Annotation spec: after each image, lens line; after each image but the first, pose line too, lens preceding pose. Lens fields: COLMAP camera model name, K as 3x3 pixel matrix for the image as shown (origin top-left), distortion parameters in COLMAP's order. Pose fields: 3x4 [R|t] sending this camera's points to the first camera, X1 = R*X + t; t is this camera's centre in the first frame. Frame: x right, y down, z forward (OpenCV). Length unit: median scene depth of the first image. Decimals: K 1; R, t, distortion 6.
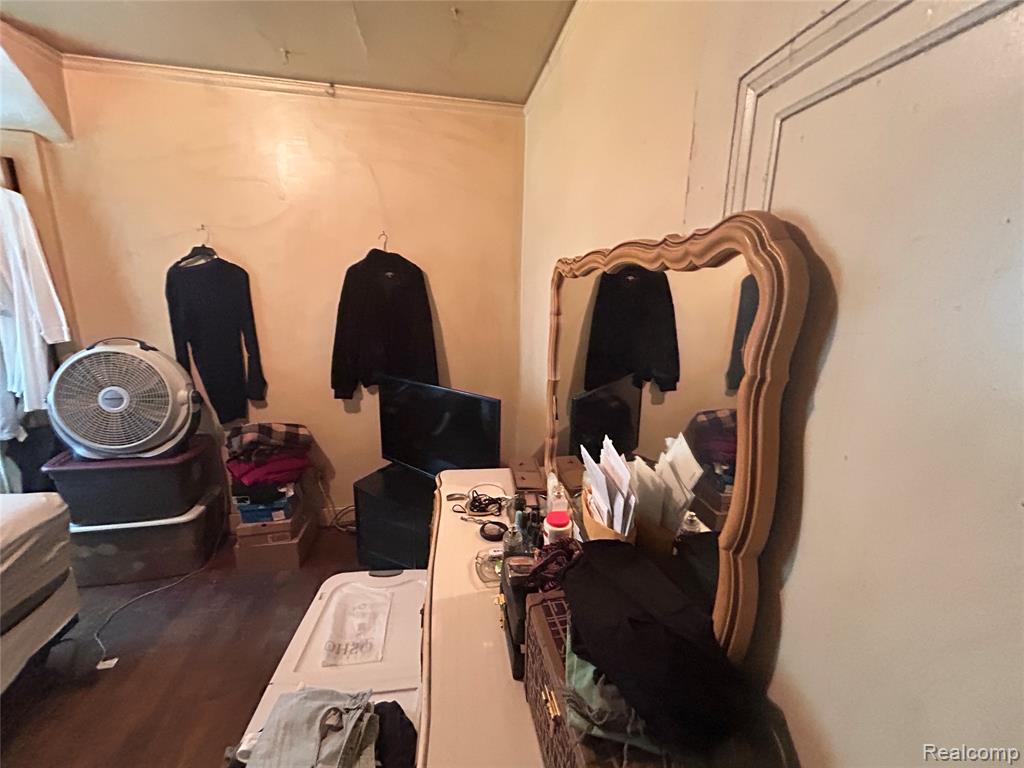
lens RADIAL K [[413.8, 0, 512.0], [0, 413.8, 384.0], [0, 0, 1]] dist [0.000215, 0.000612]
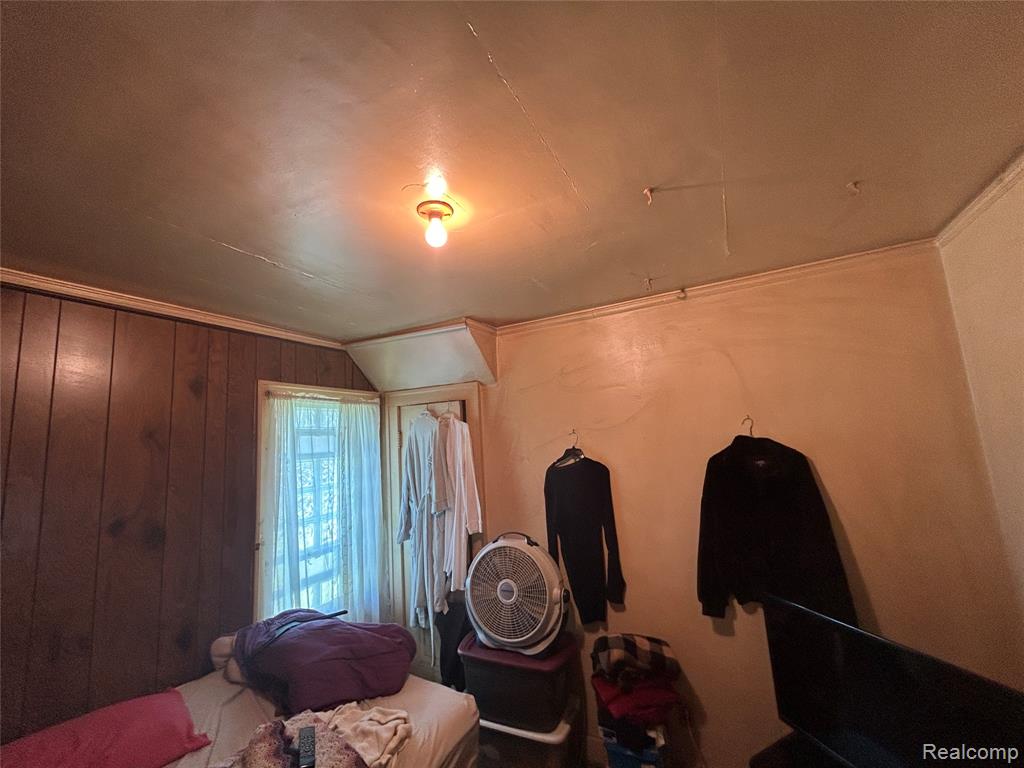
lens RADIAL K [[413.8, 0, 512.0], [0, 413.8, 384.0], [0, 0, 1]] dist [0.000215, 0.000612]
pose [[0.777281, -0.159809, -0.608519, -0.165553], [-0.061109, 0.943453, -0.325826, -0.121598], [0.626179, 0.290444, 0.723562, 0.027879]]
